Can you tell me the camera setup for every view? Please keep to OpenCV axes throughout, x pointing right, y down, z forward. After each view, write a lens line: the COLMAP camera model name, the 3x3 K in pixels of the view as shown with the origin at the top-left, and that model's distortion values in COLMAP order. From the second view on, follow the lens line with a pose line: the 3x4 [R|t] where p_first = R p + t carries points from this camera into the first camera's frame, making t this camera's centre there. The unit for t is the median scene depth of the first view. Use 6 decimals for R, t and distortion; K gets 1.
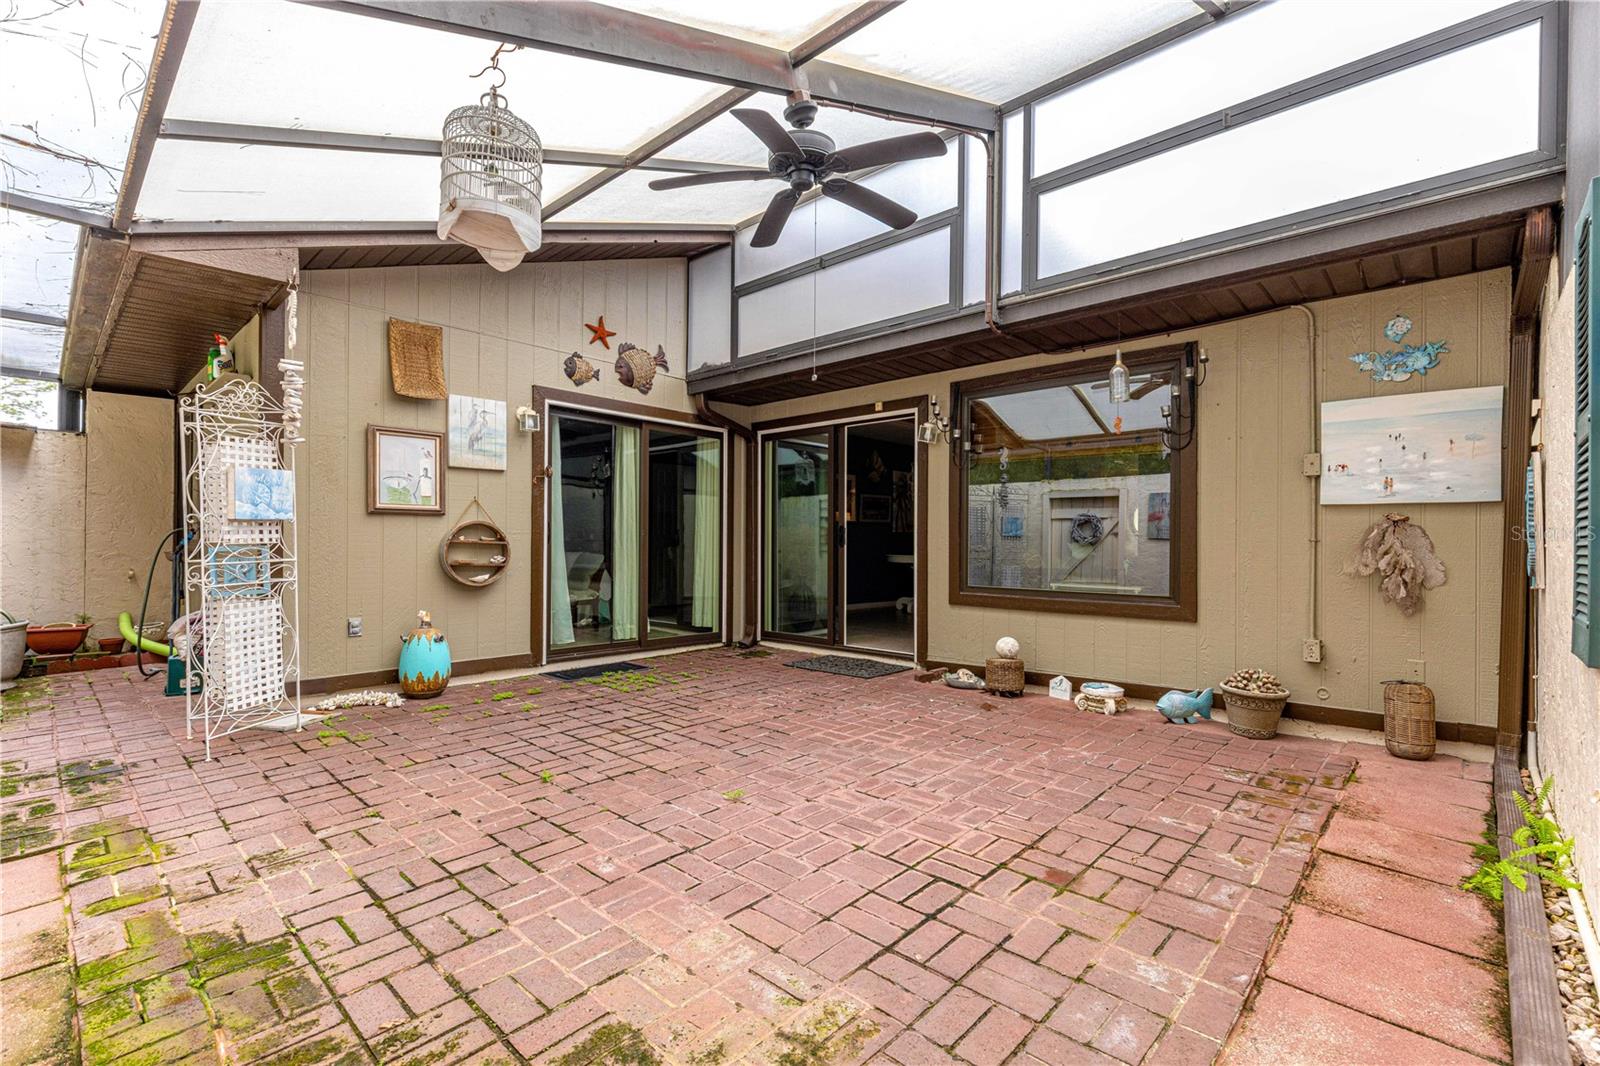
lens RADIAL K [[719.3, 0, 800.4], [0, 719.3, 540.3], [0, 0, 1]] dist [-0.001621, -0.000095]
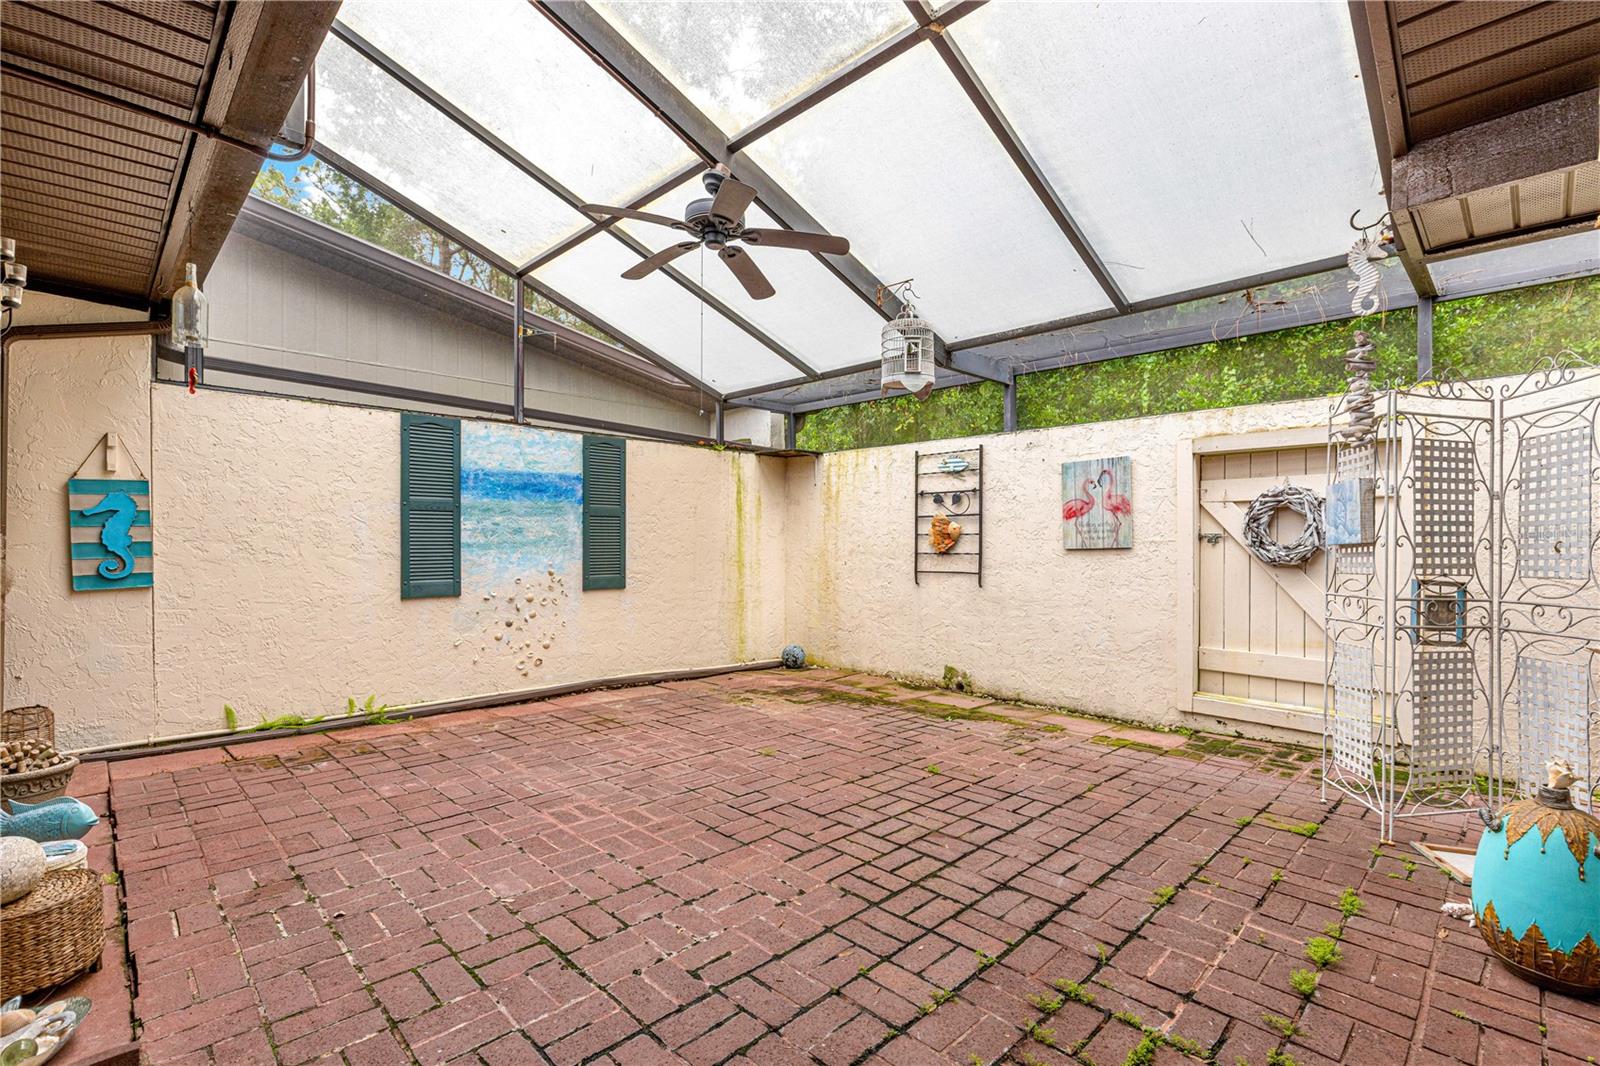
lens RADIAL K [[719.3, 0, 799.5], [0, 719.3, 543.2], [0, 0, 1]] dist [-0.001621, -0.000095]
pose [[-0.999257, -0.013357, 0.036160, -0.179591], [-0.013379, 0.999910, -0.000380, -0.024999], [-0.036152, -0.000864, -0.999346, 2.145671]]
